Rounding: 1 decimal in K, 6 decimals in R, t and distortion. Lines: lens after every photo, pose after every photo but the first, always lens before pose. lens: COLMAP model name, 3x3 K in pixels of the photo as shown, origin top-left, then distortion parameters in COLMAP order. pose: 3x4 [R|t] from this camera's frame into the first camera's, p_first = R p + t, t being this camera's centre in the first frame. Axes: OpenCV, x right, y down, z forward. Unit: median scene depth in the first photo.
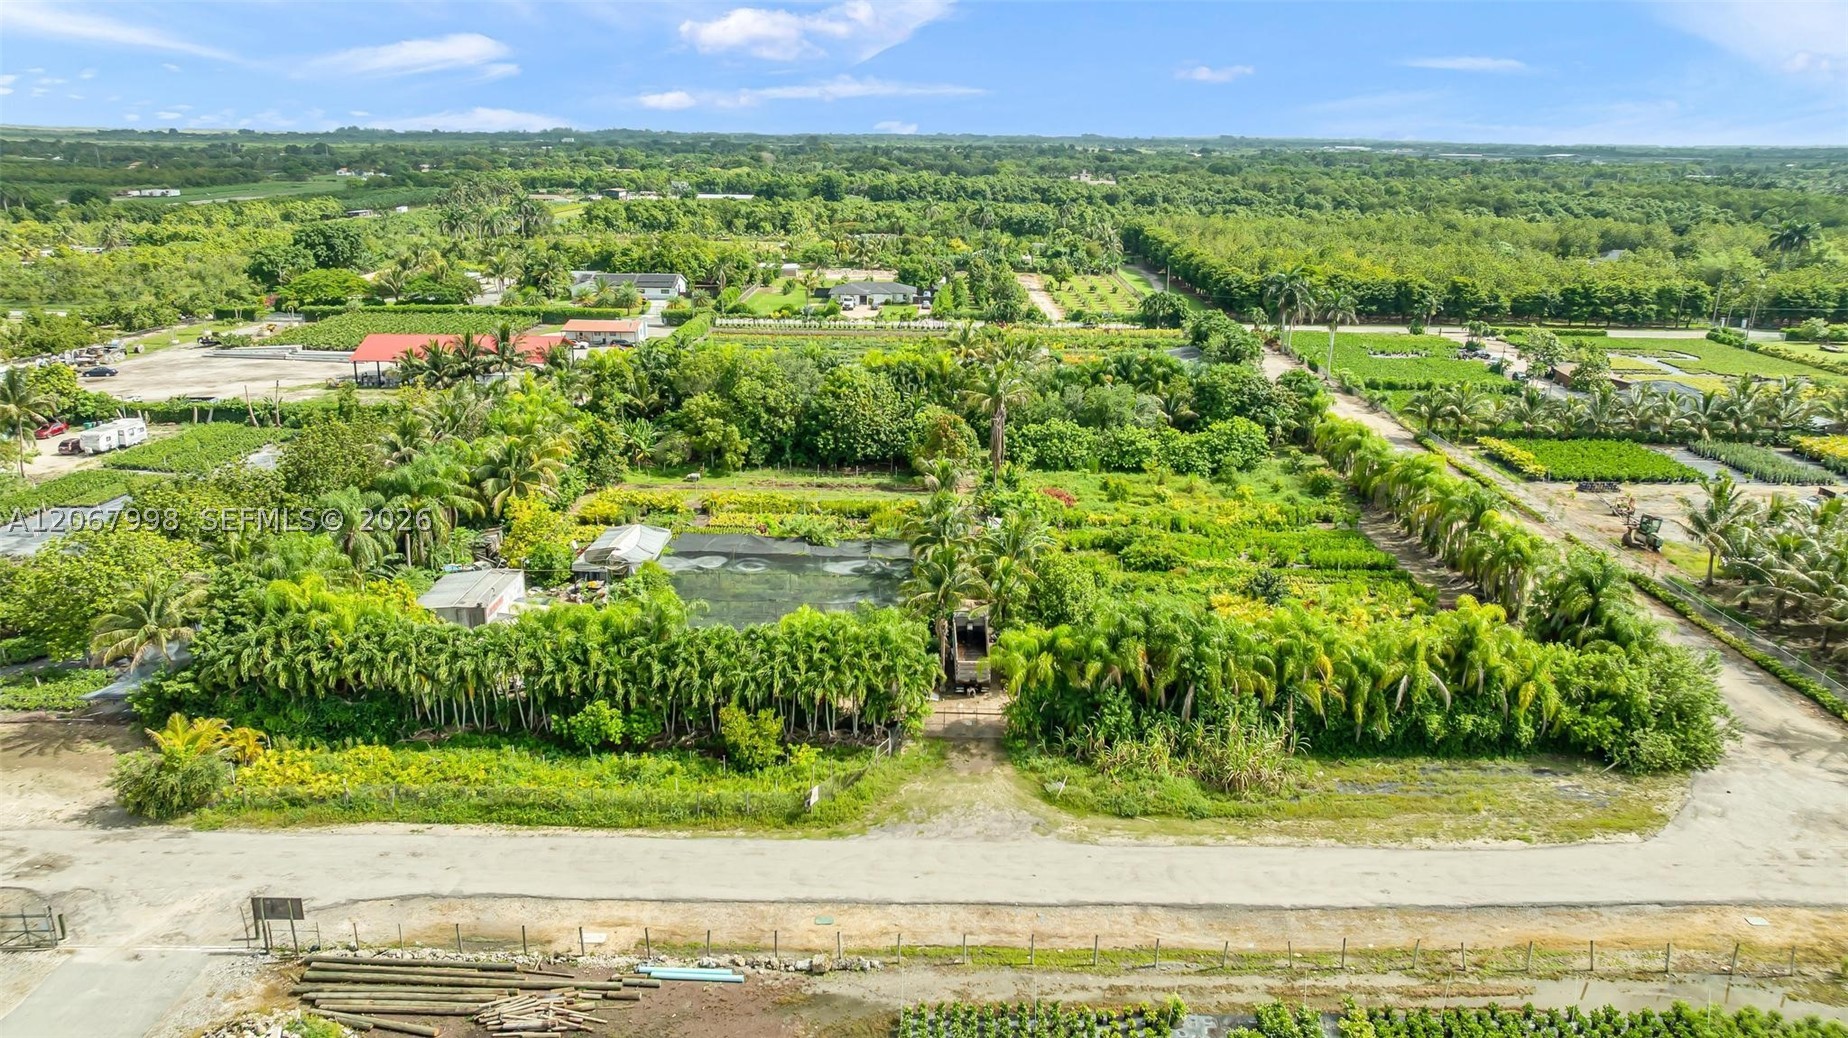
lens RADIAL K [[1251.5, 0, 924.0], [0, 1251.5, 519.0], [0, 0, 1]] dist [-0.022632, -0.000594]
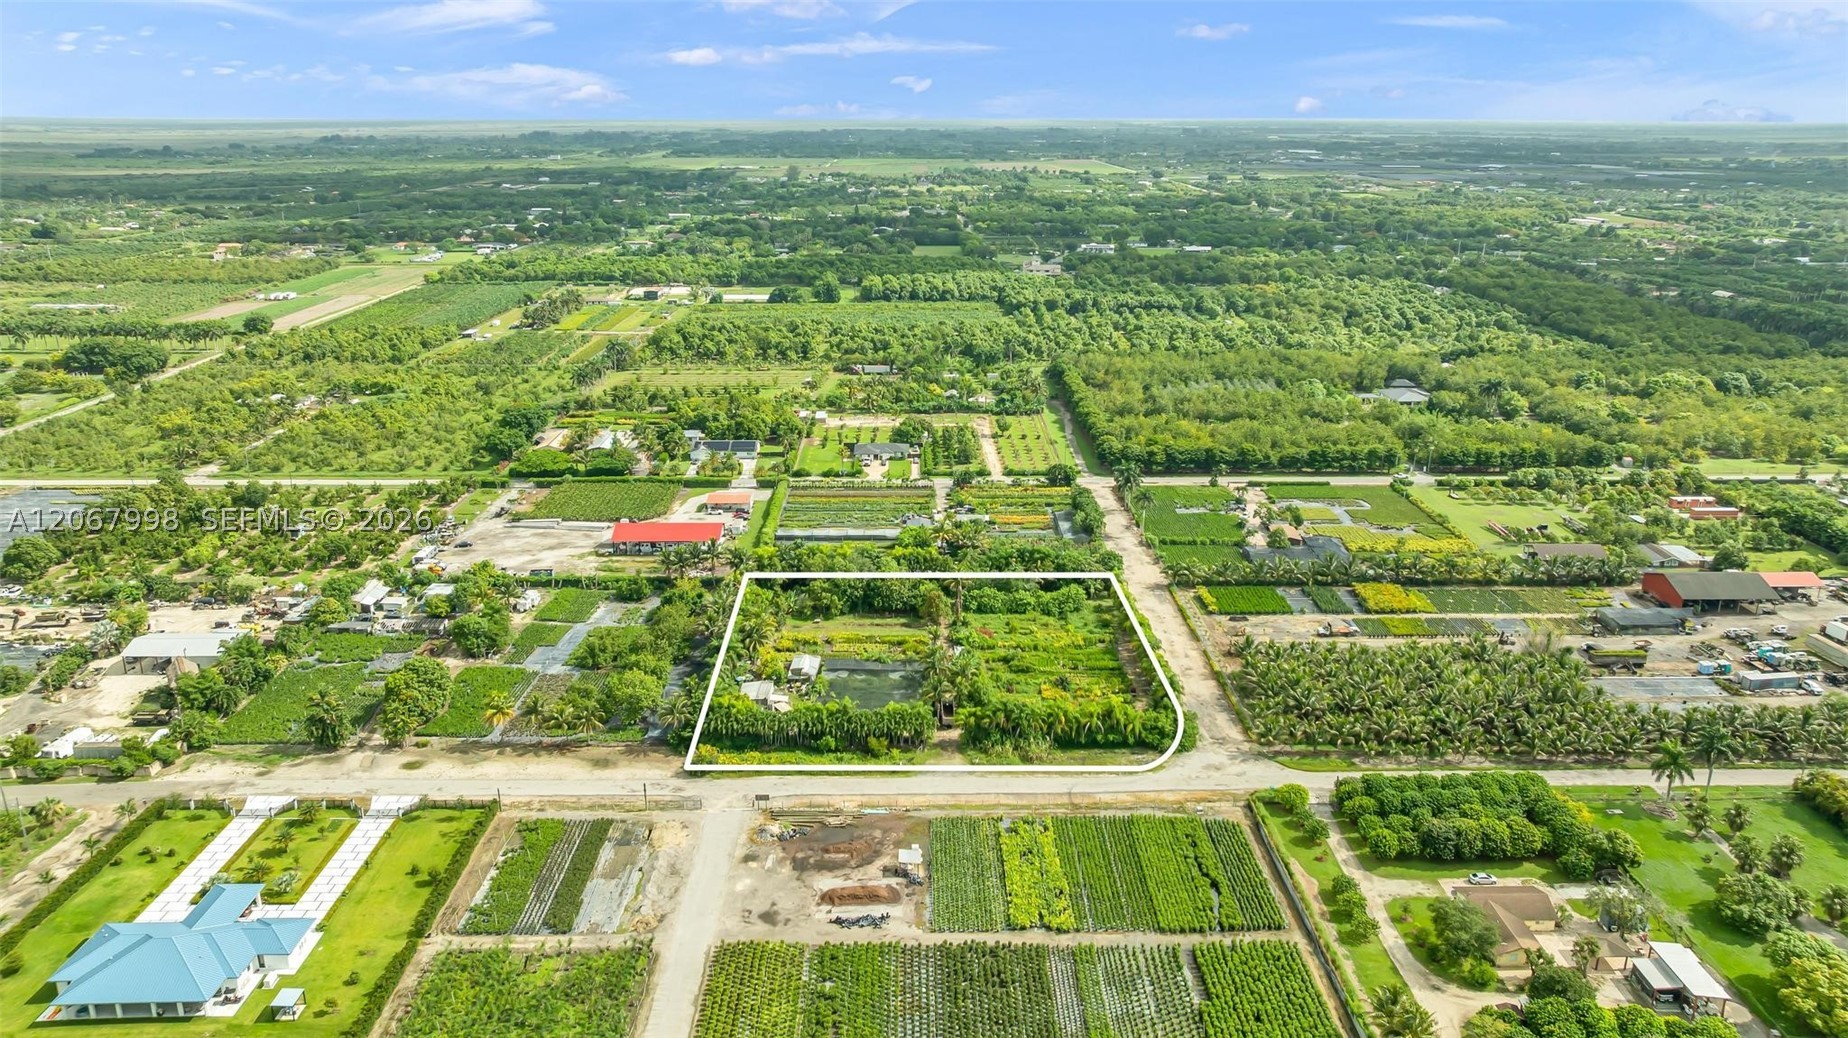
lens RADIAL K [[1336.7, 0, 916.1], [0, 1336.7, 421.7], [0, 0, 1]] dist [-0.001284, -0.000372]
pose [[0.999754, -0.015771, 0.015616, -0.055911], [0.016539, 0.998595, -0.050337, -0.317762], [-0.014800, 0.050582, 0.998610, -1.619911]]
